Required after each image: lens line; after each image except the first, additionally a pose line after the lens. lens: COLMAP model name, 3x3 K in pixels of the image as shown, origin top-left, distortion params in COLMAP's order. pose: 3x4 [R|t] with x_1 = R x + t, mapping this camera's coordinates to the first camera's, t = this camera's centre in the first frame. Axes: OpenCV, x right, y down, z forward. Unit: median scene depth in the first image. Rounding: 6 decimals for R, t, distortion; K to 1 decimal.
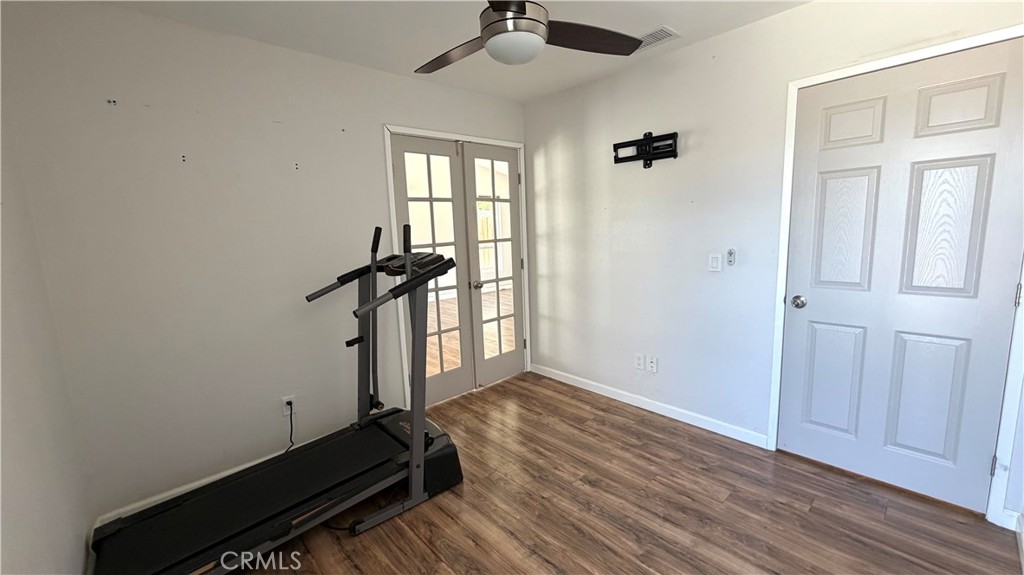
lens RADIAL K [[408.4, 0, 507.4], [0, 408.4, 288.1], [0, 0, 1]] dist [0.001239, -0.000214]
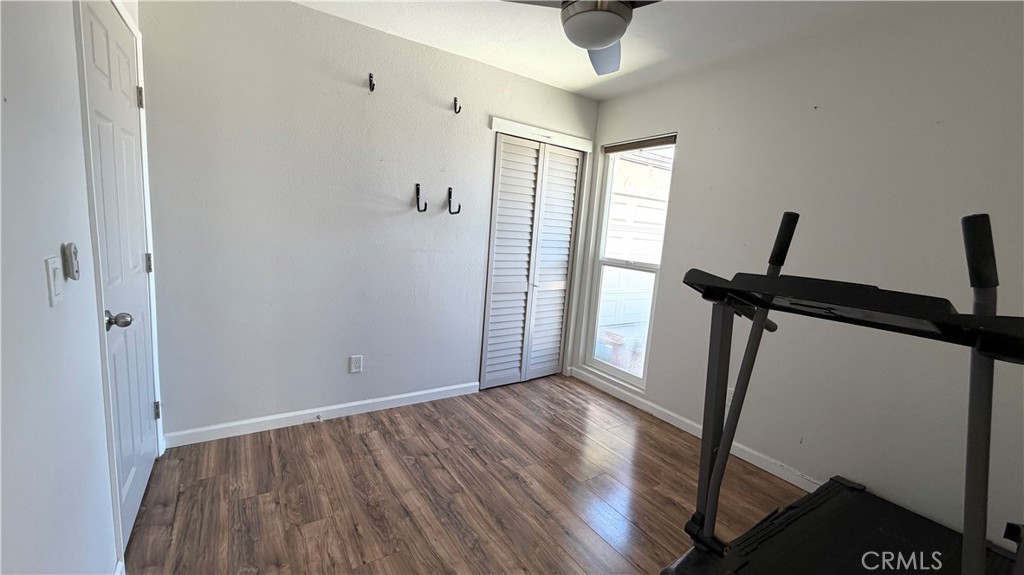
lens RADIAL K [[408.4, 0, 507.4], [0, 408.4, 288.1], [0, 0, 1]] dist [0.001239, -0.000214]
pose [[-0.986736, -0.052509, 0.153604, 0.030026], [-0.006884, 0.958923, 0.283585, -0.207063], [-0.162185, 0.278766, -0.946565, 1.582560]]
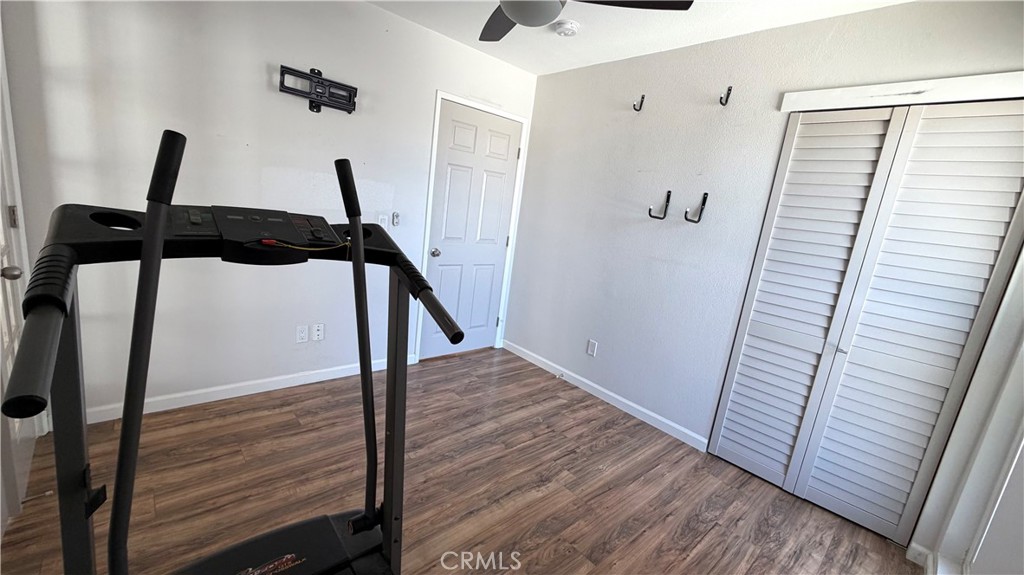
lens RADIAL K [[408.4, 0, 507.4], [0, 408.4, 288.1], [0, 0, 1]] dist [0.001239, -0.000214]
pose [[0.005649, -0.162235, 0.986736, -0.766405], [0.024121, 0.986487, 0.162056, -0.074391], [-0.999693, 0.022886, 0.009486, 0.792336]]
